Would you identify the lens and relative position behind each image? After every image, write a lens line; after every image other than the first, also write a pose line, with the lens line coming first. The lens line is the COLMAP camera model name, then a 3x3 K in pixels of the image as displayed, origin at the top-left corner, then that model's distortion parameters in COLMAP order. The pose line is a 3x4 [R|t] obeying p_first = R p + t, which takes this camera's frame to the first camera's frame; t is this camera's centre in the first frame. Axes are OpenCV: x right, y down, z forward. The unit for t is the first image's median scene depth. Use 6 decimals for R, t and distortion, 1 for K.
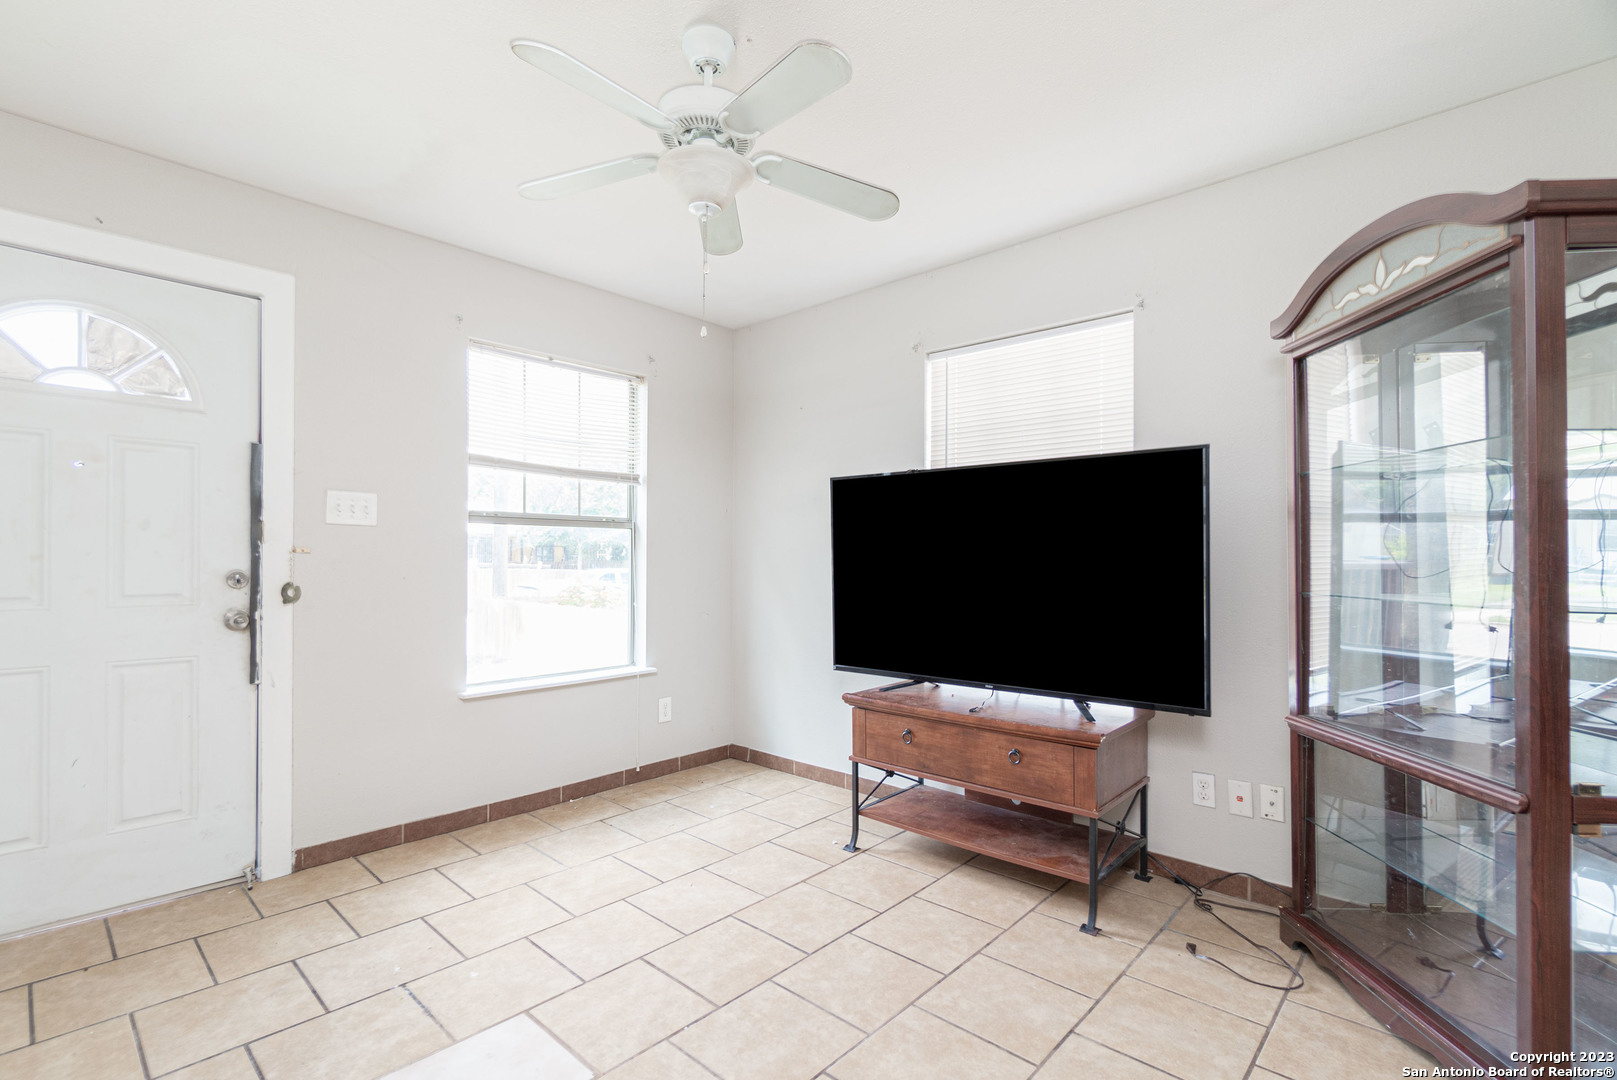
lens RADIAL K [[730.1, 0, 803.2], [0, 730.1, 550.0], [0, 0, 1]] dist [0.001403, -0.003389]
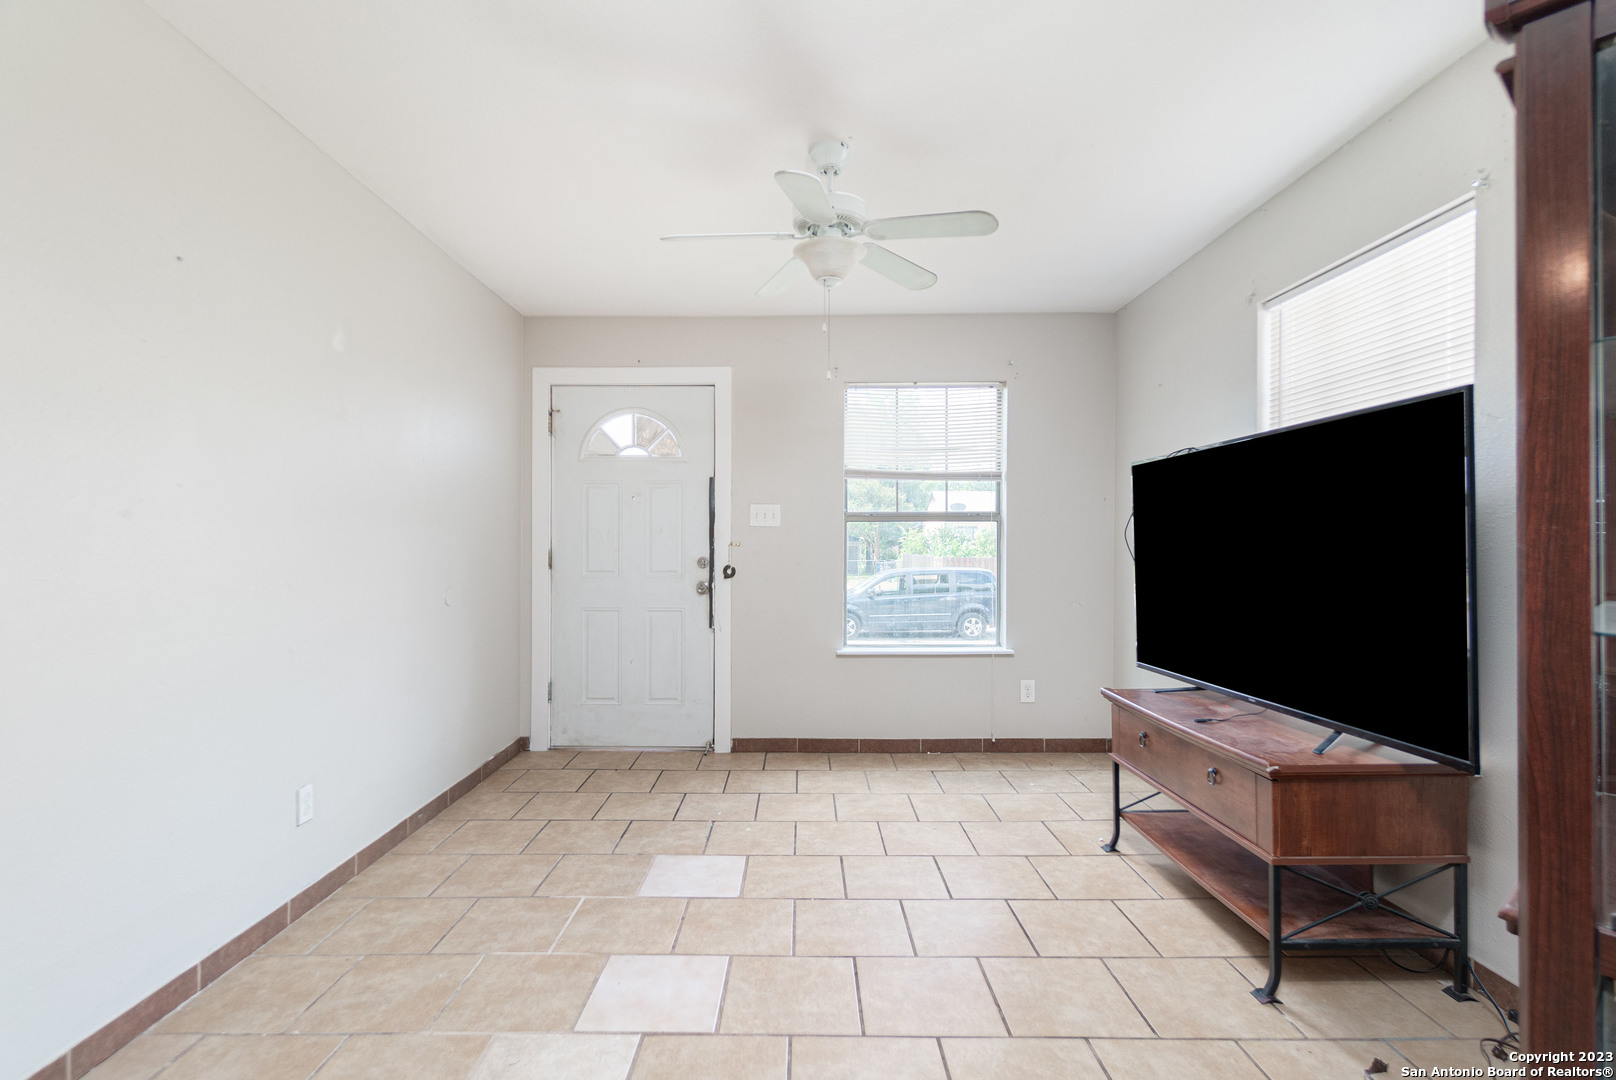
lens RADIAL K [[749.7, 0, 813.3], [0, 749.7, 538.4], [0, 0, 1]] dist [0.001992, 0.000026]
pose [[0.683913, -0.012435, -0.729458, 0.573517], [0.012278, 0.999909, -0.005533, -0.001357], [0.729460, -0.005172, 0.684003, 0.039770]]
